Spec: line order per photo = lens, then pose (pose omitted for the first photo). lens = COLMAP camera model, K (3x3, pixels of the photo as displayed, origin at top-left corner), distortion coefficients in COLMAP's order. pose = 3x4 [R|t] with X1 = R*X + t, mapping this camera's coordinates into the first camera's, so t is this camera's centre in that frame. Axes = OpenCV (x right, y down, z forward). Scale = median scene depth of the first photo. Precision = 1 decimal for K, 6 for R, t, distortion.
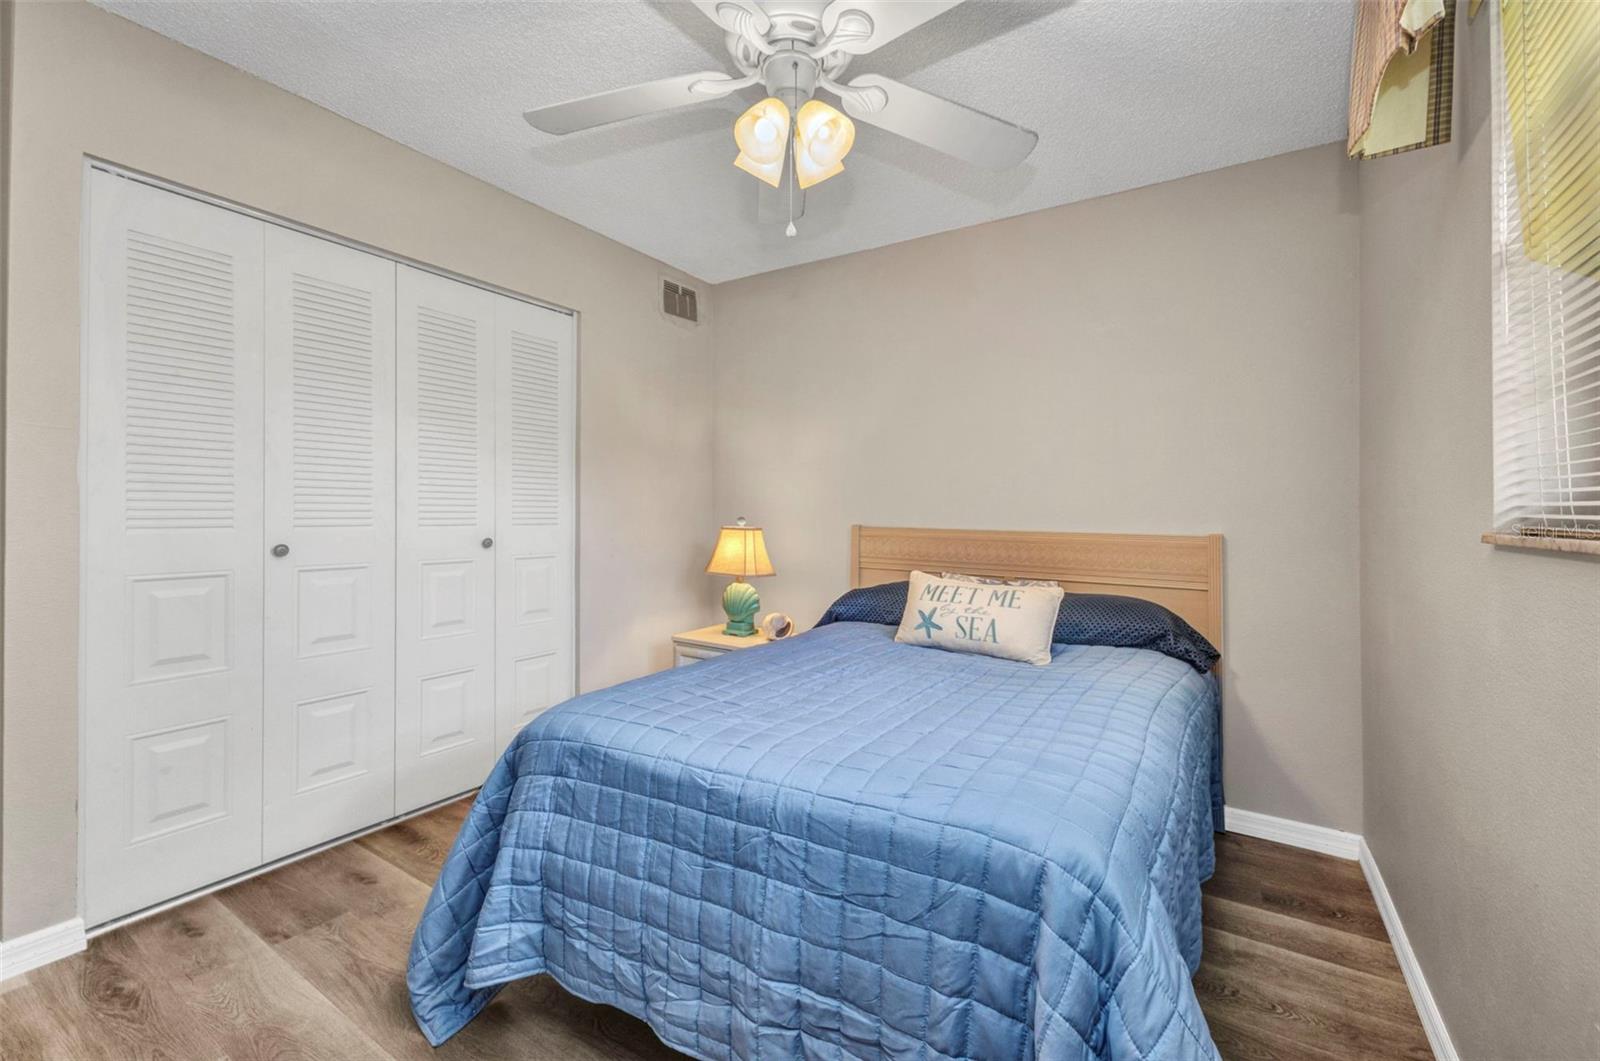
lens RADIAL K [[656.9, 0, 815.8], [0, 656.9, 508.4], [0, 0, 1]] dist [-0.001452, 0.000341]
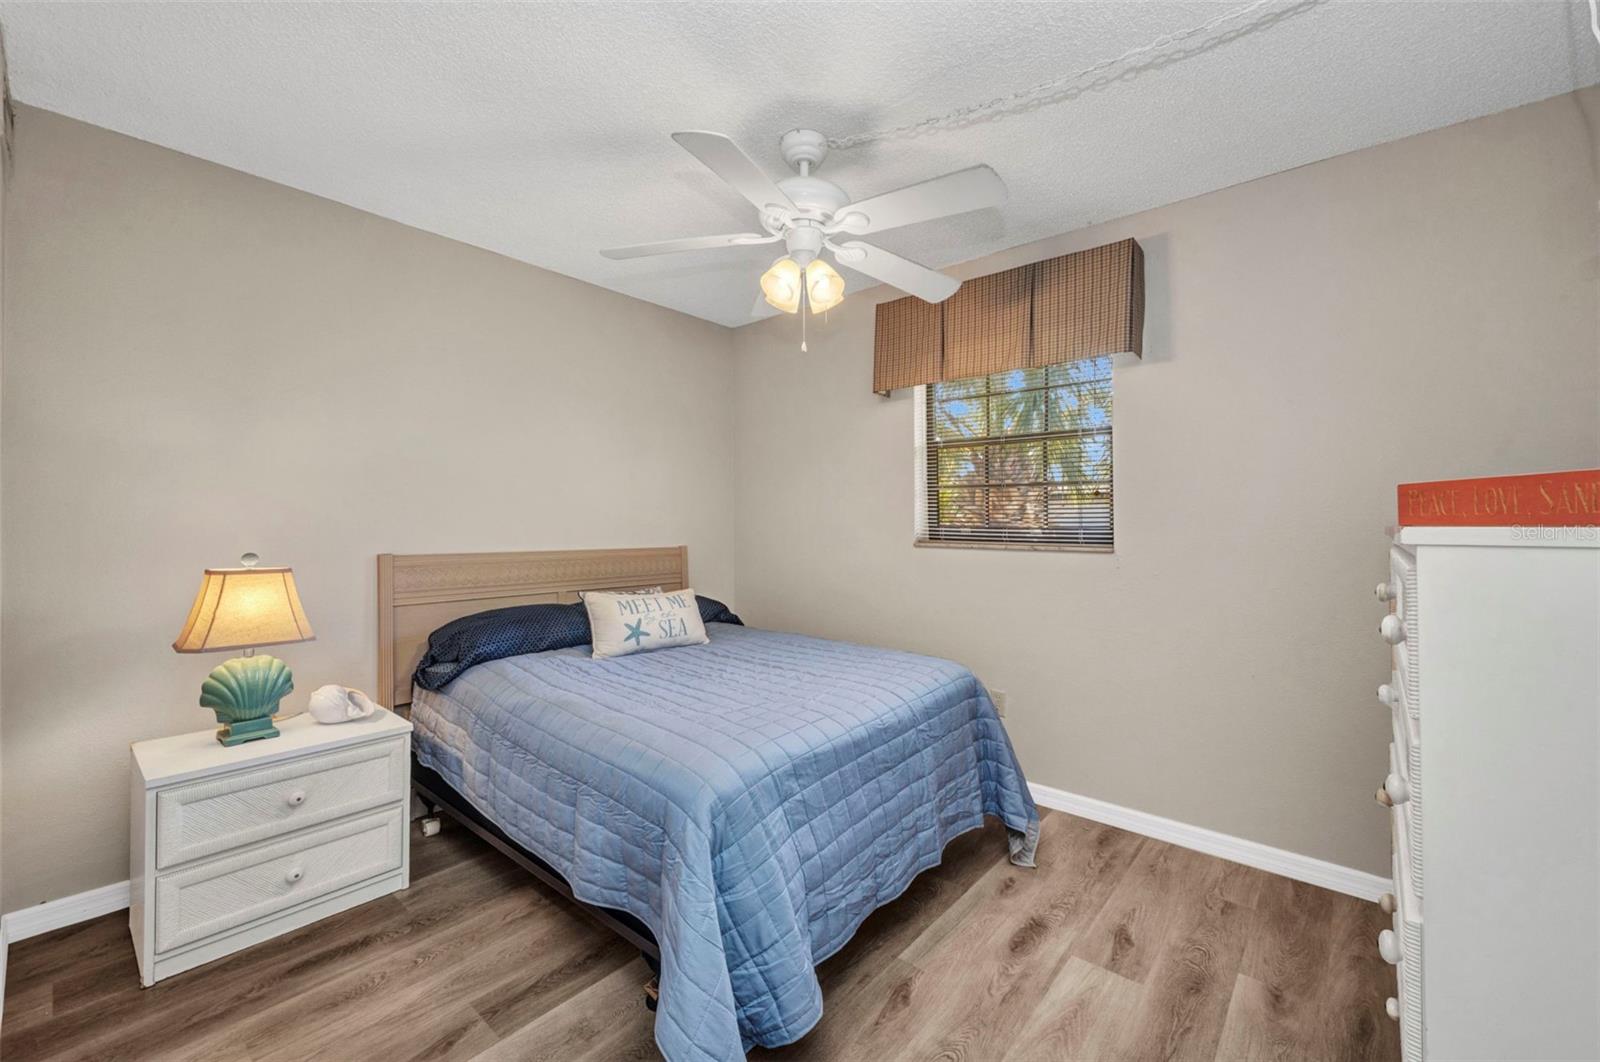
lens RADIAL K [[656.9, 0, 815.8], [0, 656.9, 508.9], [0, 0, 1]] dist [-0.001452, 0.000341]
pose [[0.136846, 0.007352, 0.990565, -0.984300], [-0.006533, 0.999957, -0.006520, -0.041665], [-0.990571, -0.005580, 0.136888, 0.549474]]
